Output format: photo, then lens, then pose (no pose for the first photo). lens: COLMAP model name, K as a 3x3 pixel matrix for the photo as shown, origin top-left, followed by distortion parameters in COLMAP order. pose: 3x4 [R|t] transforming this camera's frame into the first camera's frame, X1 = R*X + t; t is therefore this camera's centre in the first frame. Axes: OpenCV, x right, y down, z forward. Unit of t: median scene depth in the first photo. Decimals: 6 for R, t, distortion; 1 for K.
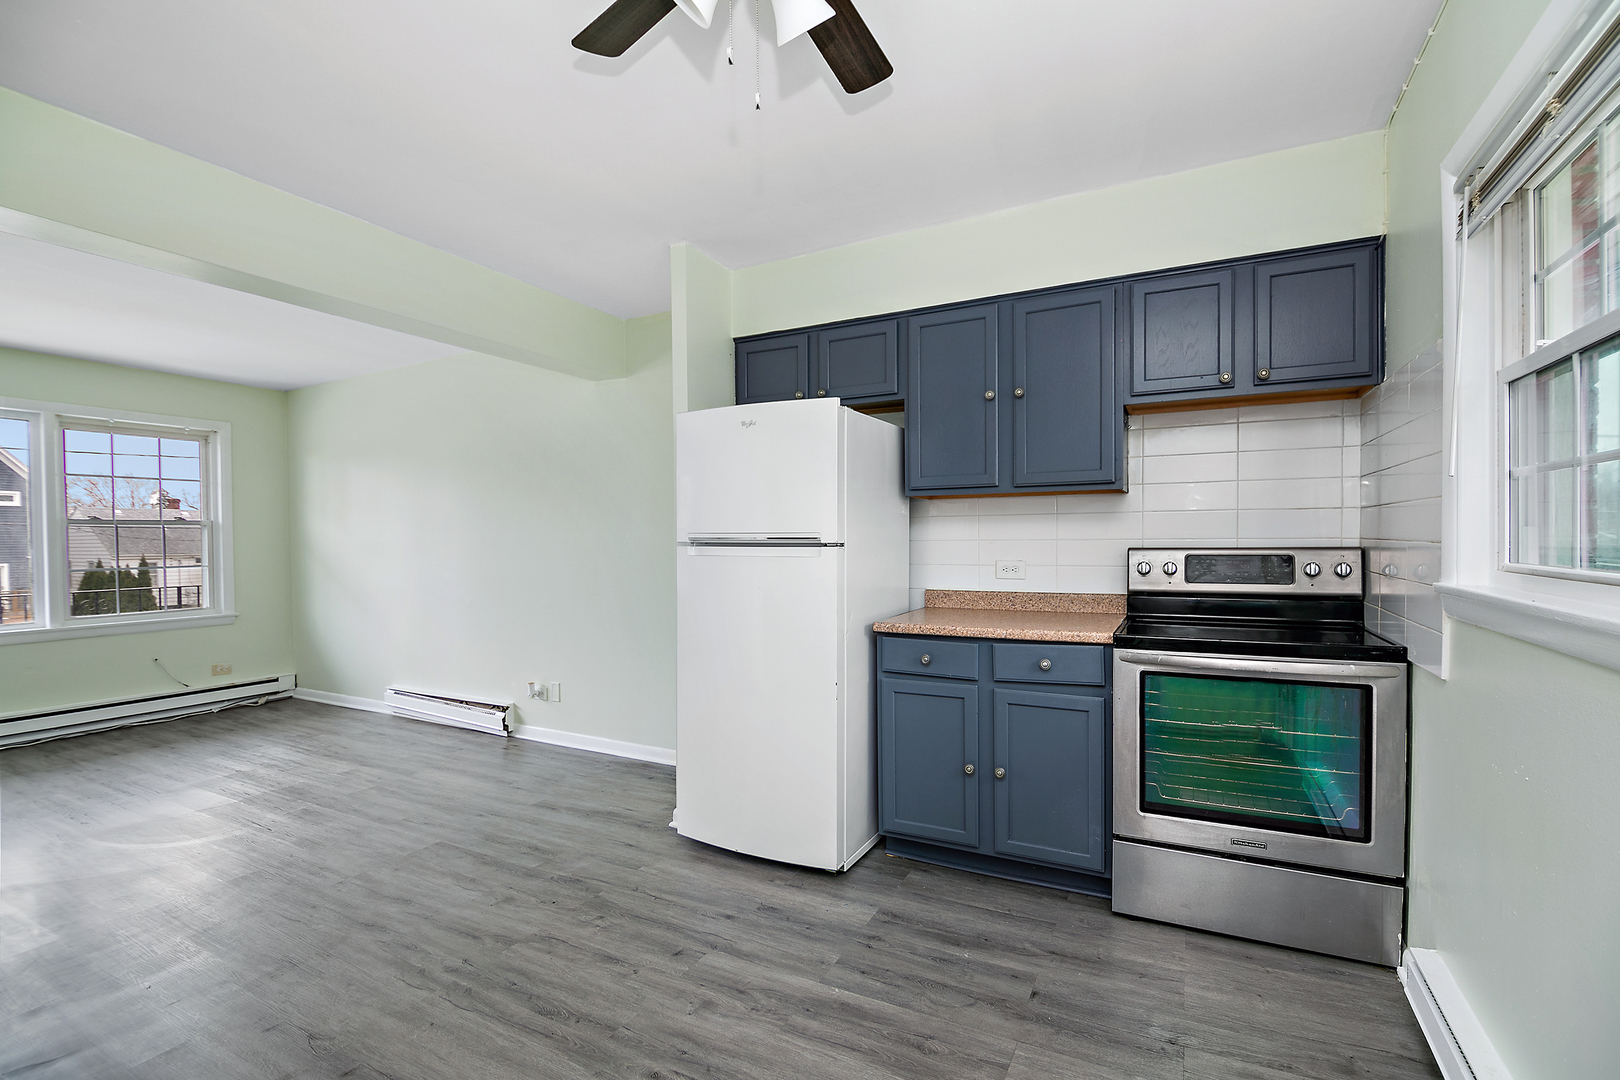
lens RADIAL K [[731.2, 0, 810.0], [0, 731.2, 540.0], [0, 0, 1]] dist [-0.000558, -0.013536]
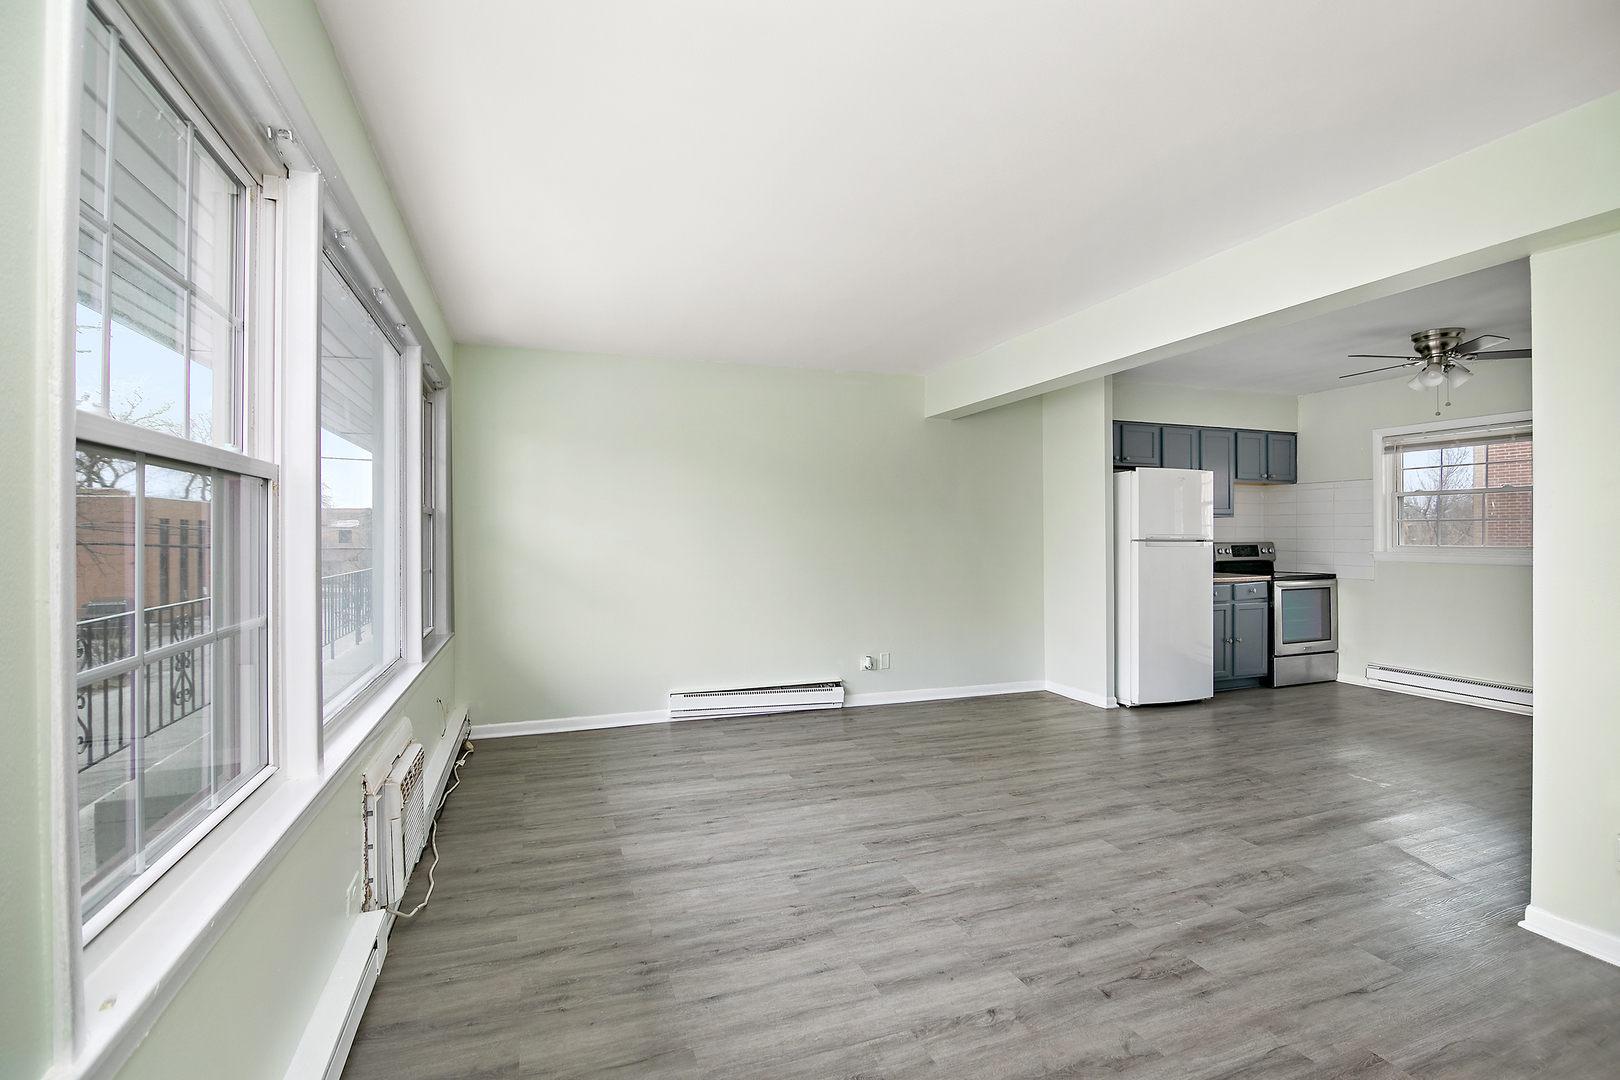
lens RADIAL K [[731.2, 0, 810.0], [0, 731.2, 540.0], [0, 0, 1]] dist [-0.000558, -0.013536]
pose [[0.666403, 0.001394, 0.745590, -1.322937], [-0.004542, 0.999987, 0.002190, 0.001704], [-0.745578, -0.004846, 0.666401, 0.268992]]
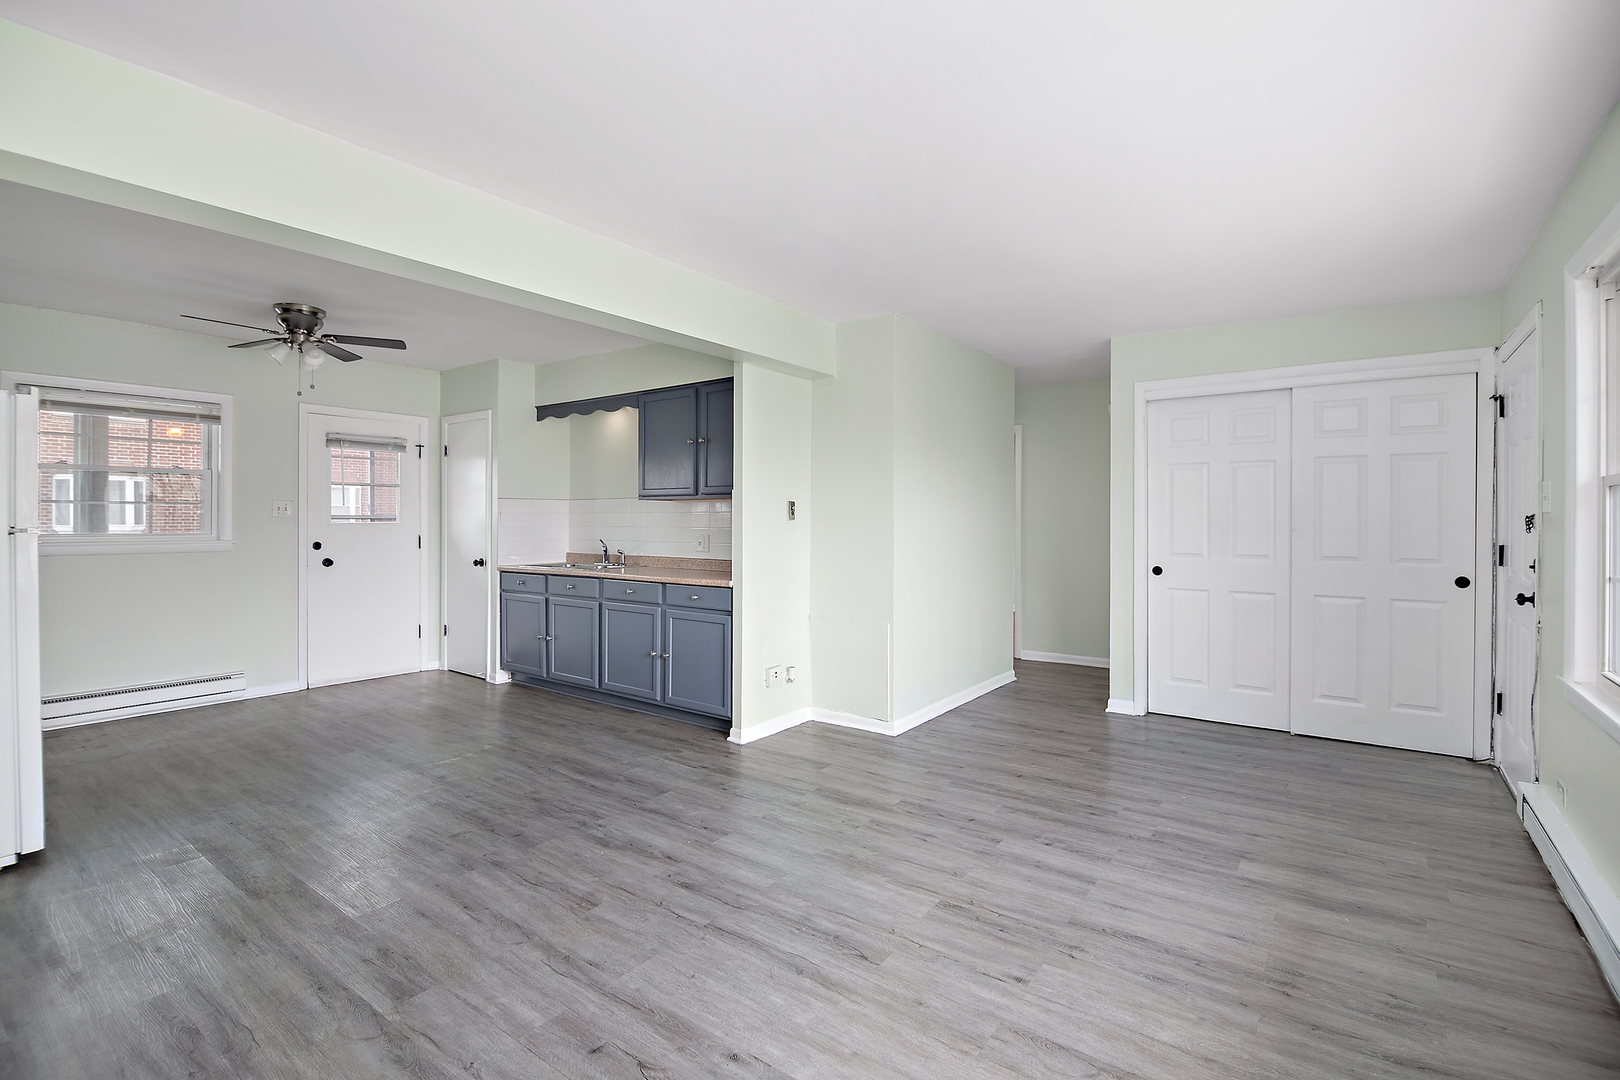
lens RADIAL K [[744.8, 0, 811.4], [0, 744.8, 522.0], [0, 0, 1]] dist [-0.000153, -0.011146]
pose [[-0.988612, 0.005887, 0.150374, -0.829359], [0.006259, 0.999978, 0.002001, -0.002686], [-0.150359, 0.002920, -0.988627, 1.139735]]
